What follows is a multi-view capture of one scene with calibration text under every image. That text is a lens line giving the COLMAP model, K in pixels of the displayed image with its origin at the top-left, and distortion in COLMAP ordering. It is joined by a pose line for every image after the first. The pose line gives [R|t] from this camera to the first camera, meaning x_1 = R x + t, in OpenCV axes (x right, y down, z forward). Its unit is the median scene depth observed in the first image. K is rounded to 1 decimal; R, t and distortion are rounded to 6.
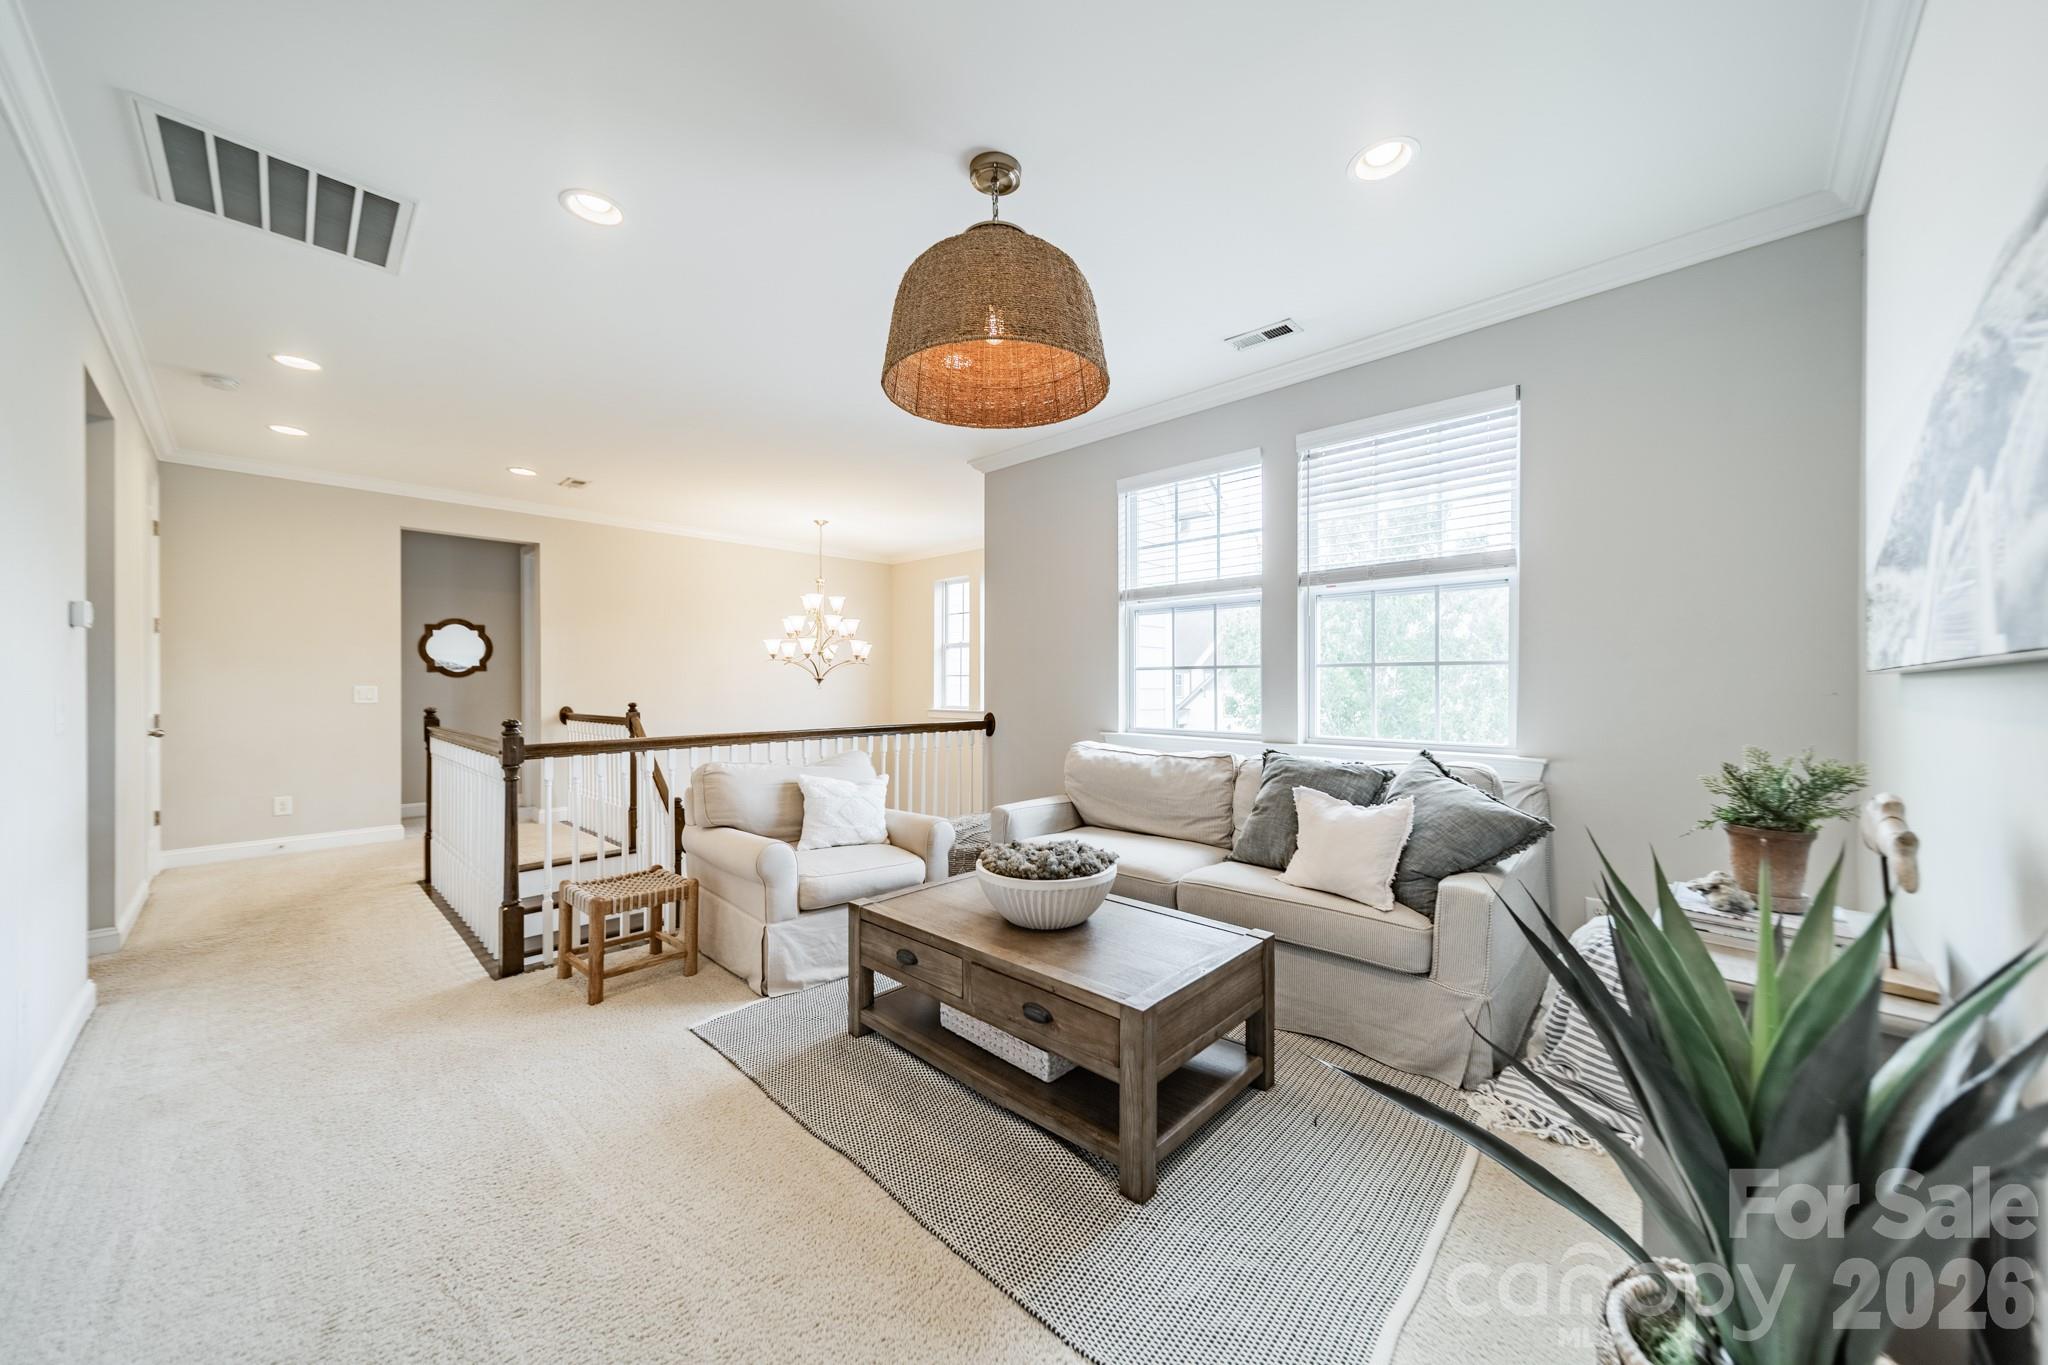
lens RADIAL K [[728.7, 0, 1027.9], [0, 728.7, 683.6], [0, 0, 1]] dist [0.008492, 0.000230]
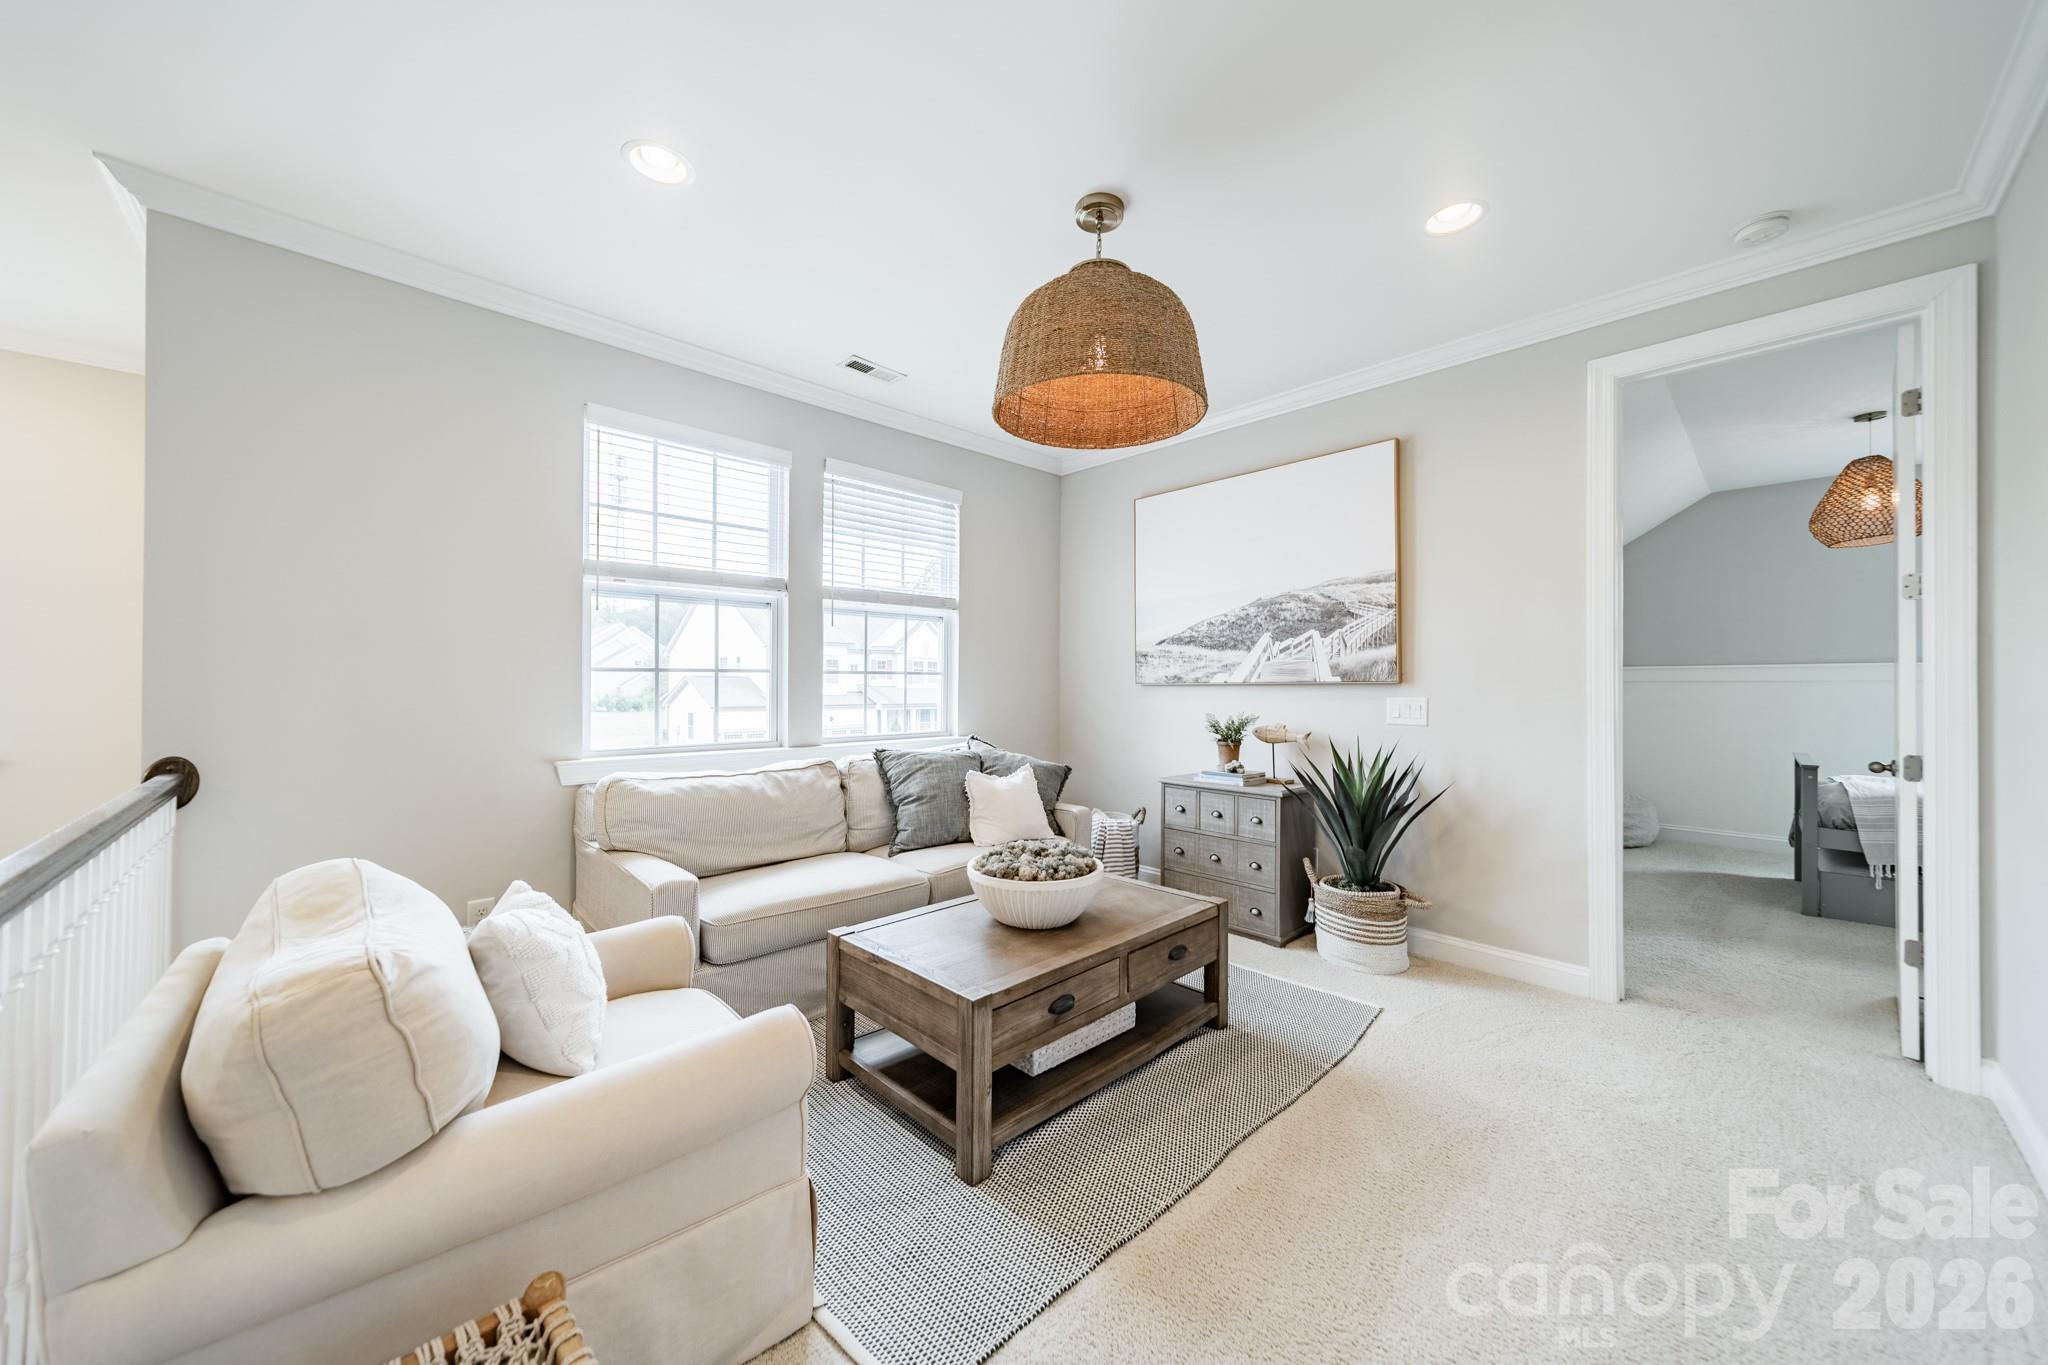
lens RADIAL K [[728.7, 0, 1027.8], [0, 728.7, 681.1], [0, 0, 1]] dist [0.008492, 0.000230]
pose [[0.039162, 0.004439, 0.999223, -0.739371], [-0.000707, 0.999990, -0.004415, -0.007622], [-0.999233, -0.000533, 0.039165, 0.710923]]
